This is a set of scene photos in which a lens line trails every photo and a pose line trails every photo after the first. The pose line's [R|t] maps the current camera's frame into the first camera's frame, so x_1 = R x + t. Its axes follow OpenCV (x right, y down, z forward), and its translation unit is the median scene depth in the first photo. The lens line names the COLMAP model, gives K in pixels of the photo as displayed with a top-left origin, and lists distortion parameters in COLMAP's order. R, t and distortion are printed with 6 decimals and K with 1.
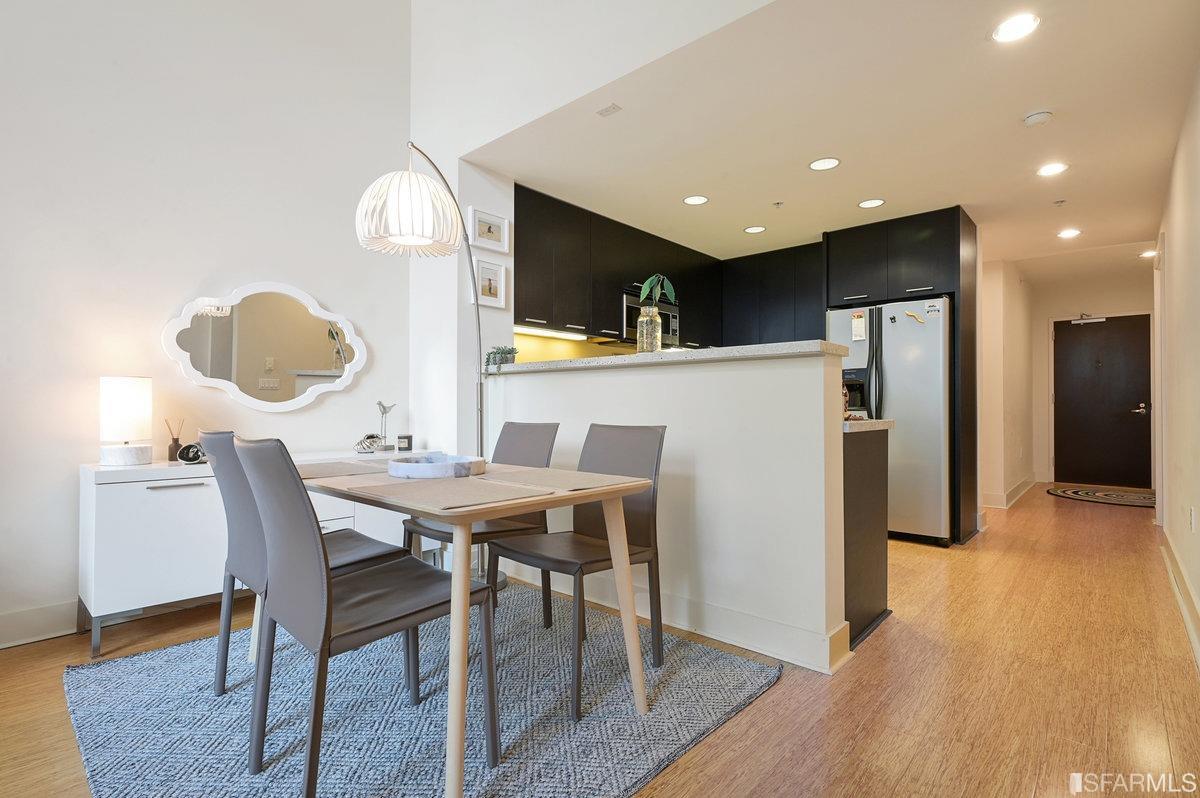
lens RADIAL K [[579.6, 0, 600.1], [0, 579.6, 400.6], [0, 0, 1]] dist [-0.000932, -0.000017]
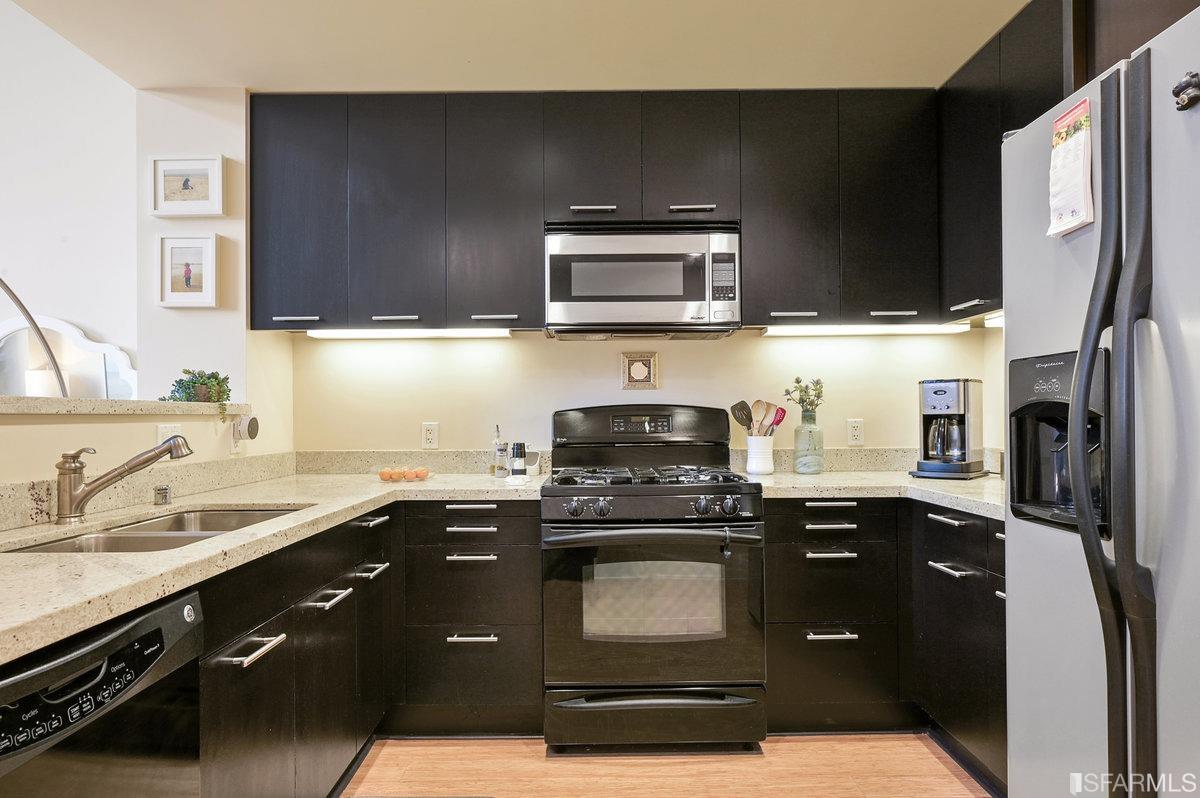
lens RADIAL K [[692.8, 0, 600.2], [0, 692.8, 407.2], [0, 0, 1]] dist [0.003151, 0.000368]
pose [[0.668756, -0.017806, -0.743269, 0.639647], [0.021166, 0.999764, -0.004907, -0.041212], [0.743181, -0.012451, 0.668975, 0.807126]]
